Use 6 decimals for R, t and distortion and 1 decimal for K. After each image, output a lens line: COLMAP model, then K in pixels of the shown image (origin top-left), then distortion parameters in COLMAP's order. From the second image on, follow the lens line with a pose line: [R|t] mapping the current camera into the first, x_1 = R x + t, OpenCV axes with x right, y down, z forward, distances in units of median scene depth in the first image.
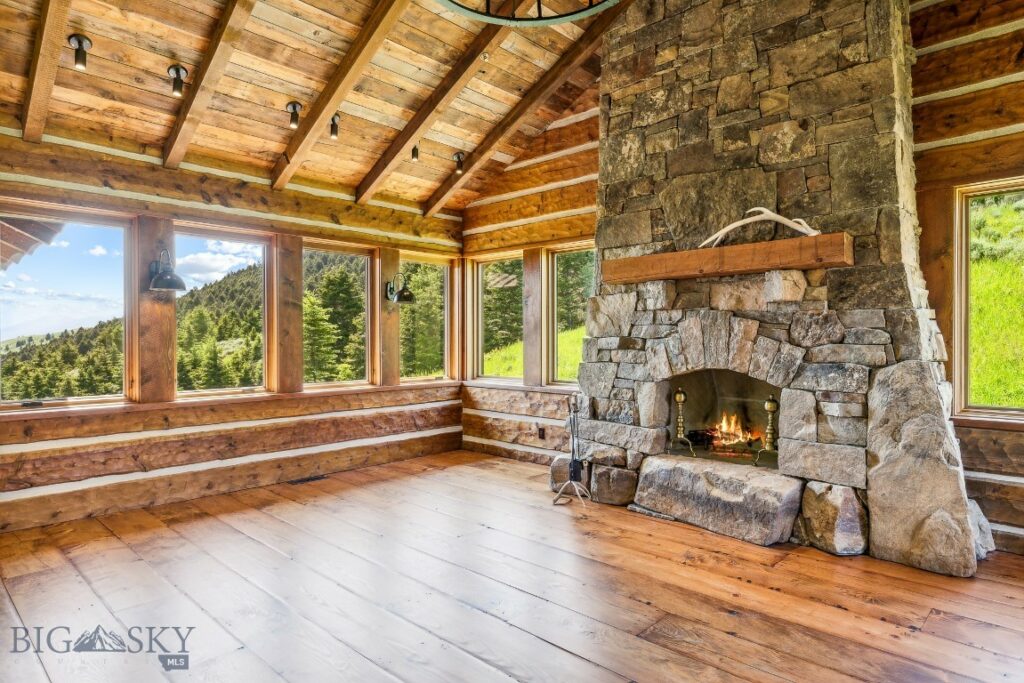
lens RADIAL K [[589.6, 0, 512.8], [0, 589.6, 347.9], [0, 0, 1]] dist [0.002376, -0.000042]
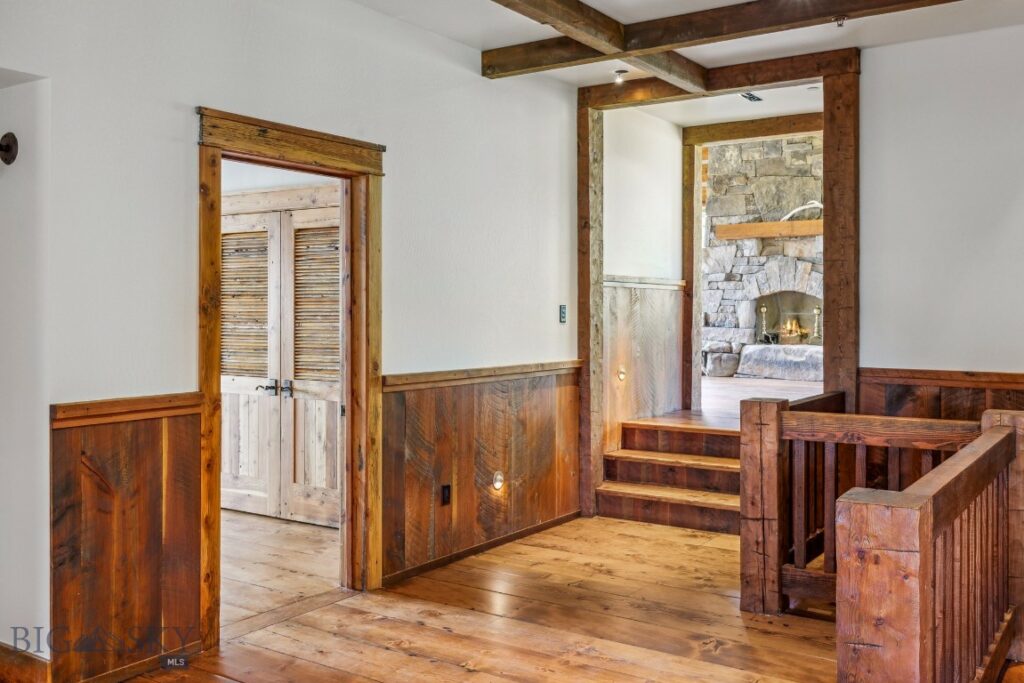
lens RADIAL K [[967.7, 0, 511.7], [0, 967.7, 334.1], [0, 0, 1]] dist [-0.015895, 0.000000]
pose [[0.984786, -0.000709, 0.173772, -0.883132], [-0.000761, 0.999965, 0.008388, 0.130480], [-0.173772, -0.008392, 0.984750, -1.545829]]
